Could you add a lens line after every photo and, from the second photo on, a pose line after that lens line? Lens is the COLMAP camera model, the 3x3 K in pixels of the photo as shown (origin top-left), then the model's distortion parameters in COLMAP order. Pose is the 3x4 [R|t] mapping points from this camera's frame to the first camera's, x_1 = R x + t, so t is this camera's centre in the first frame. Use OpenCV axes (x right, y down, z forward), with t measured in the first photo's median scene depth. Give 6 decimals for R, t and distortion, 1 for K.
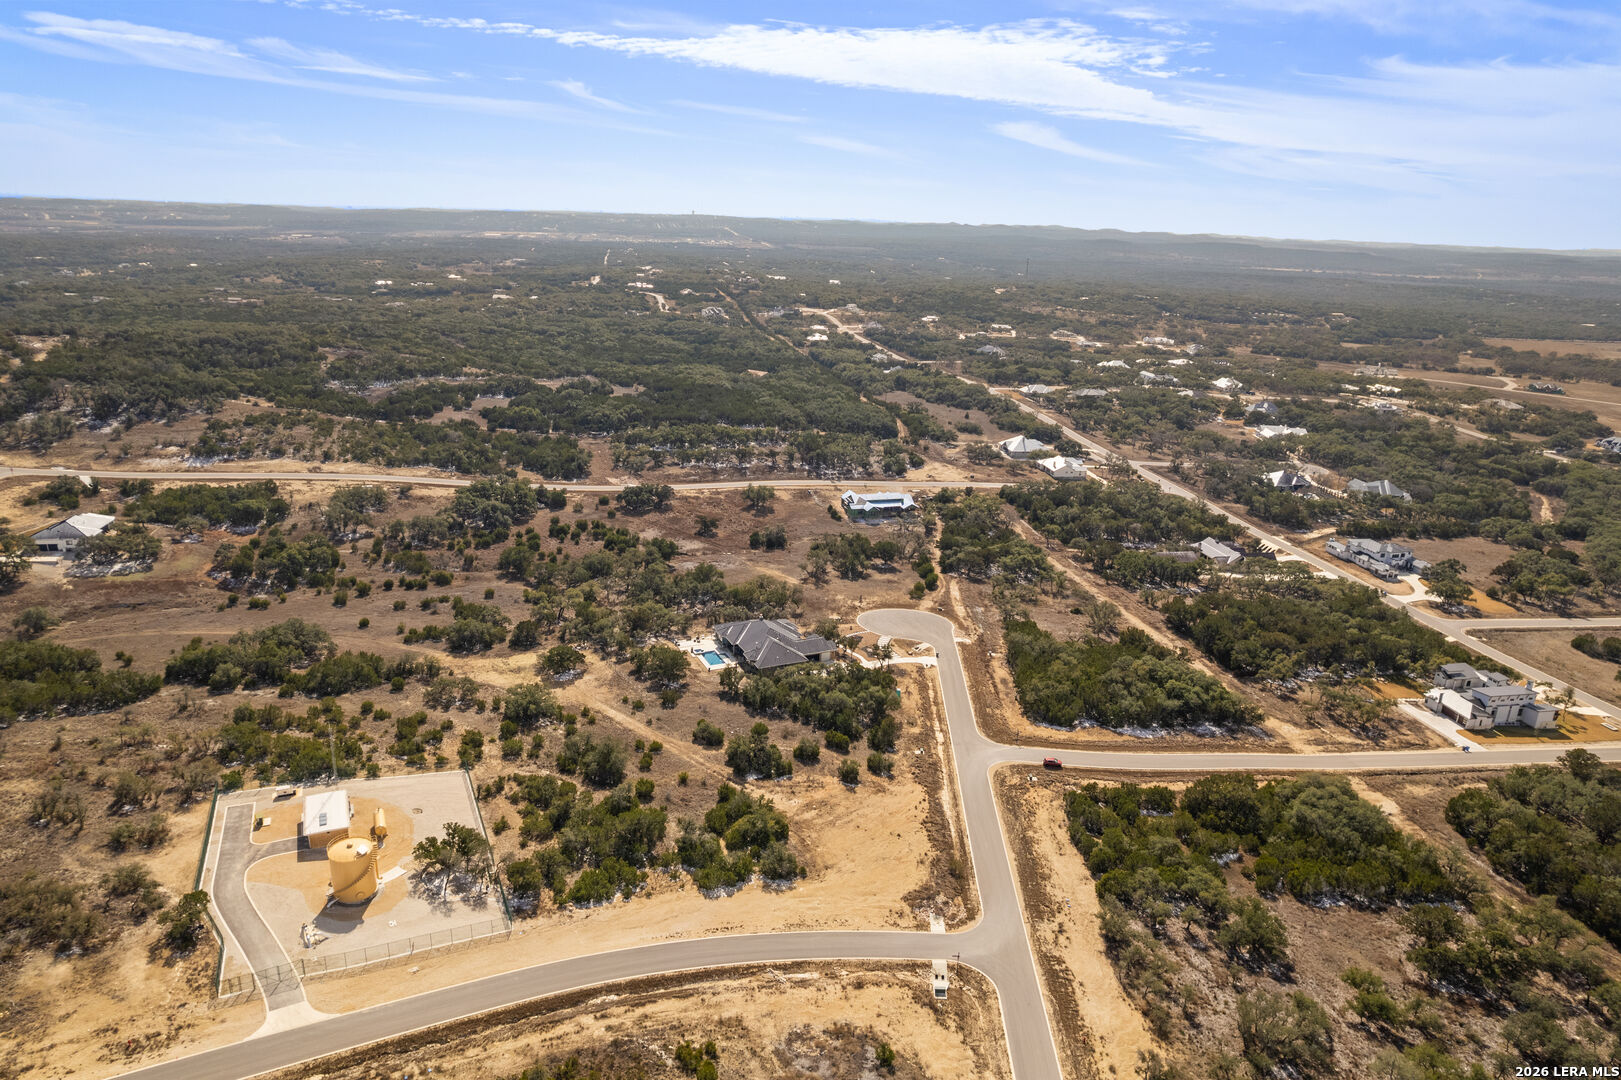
lens RADIAL K [[1041.8, 0, 822.1], [0, 1041.8, 553.8], [0, 0, 1]] dist [-0.085514, 0.073856]
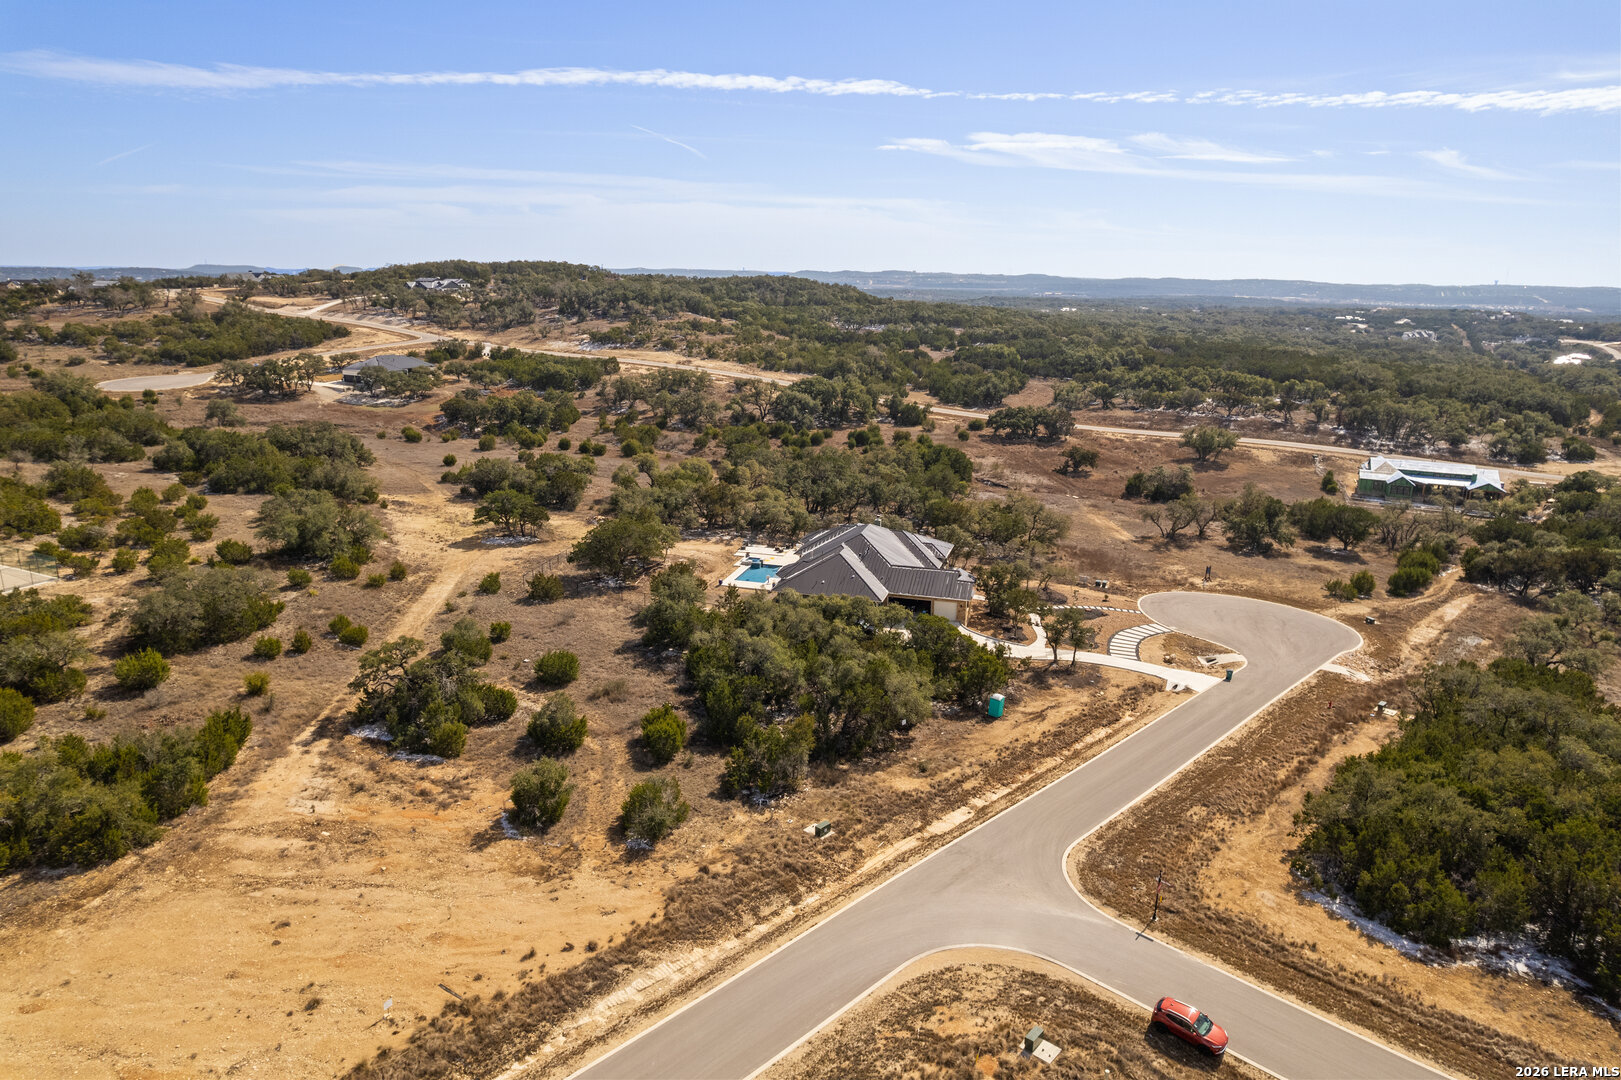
lens RADIAL K [[1041.8, 0, 813.9], [0, 1041.8, 548.2], [0, 0, 1]] dist [-0.085514, 0.073856]
pose [[0.761875, 0.142644, -0.631822, 0.322766], [-0.191212, 0.981508, -0.008979, 0.114317], [0.618857, 0.127653, 0.775062, 0.797428]]
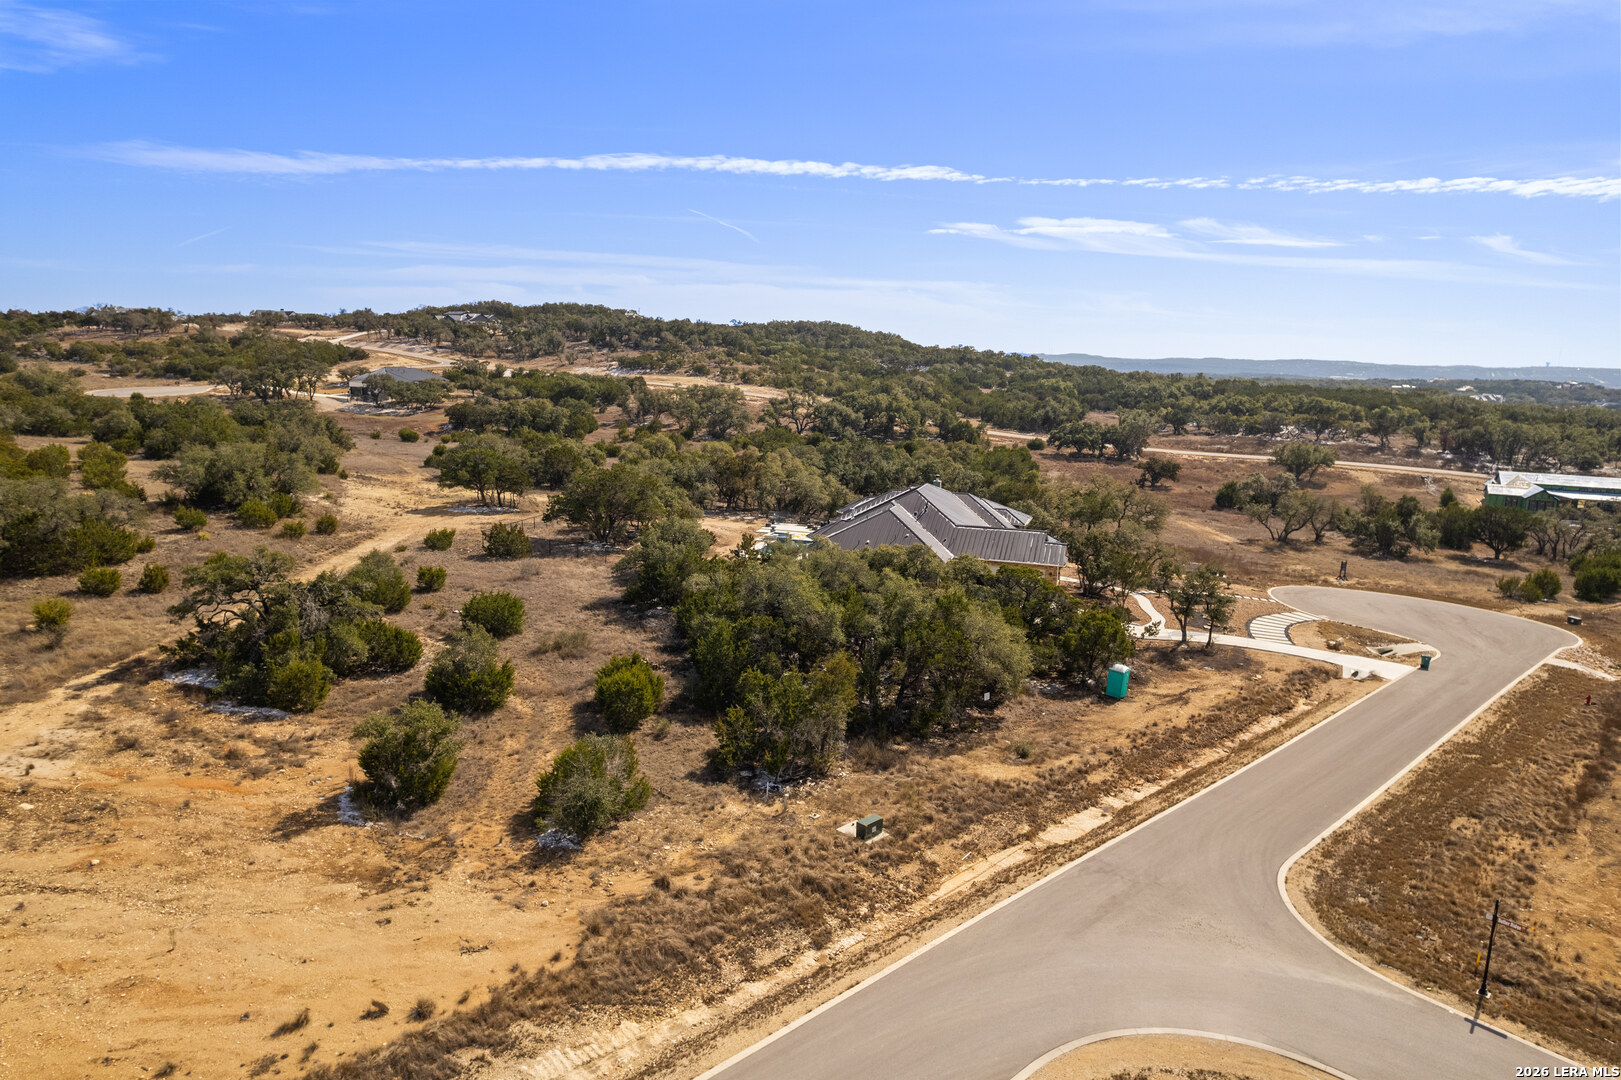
lens RADIAL K [[1041.8, 0, 813.6], [0, 1041.8, 548.9], [0, 0, 1]] dist [-0.085514, 0.073856]
pose [[0.735429, 0.106073, -0.669248, 0.238716], [-0.207900, 0.975357, -0.073868, 0.169677], [0.644920, 0.193461, 0.739358, 0.916216]]
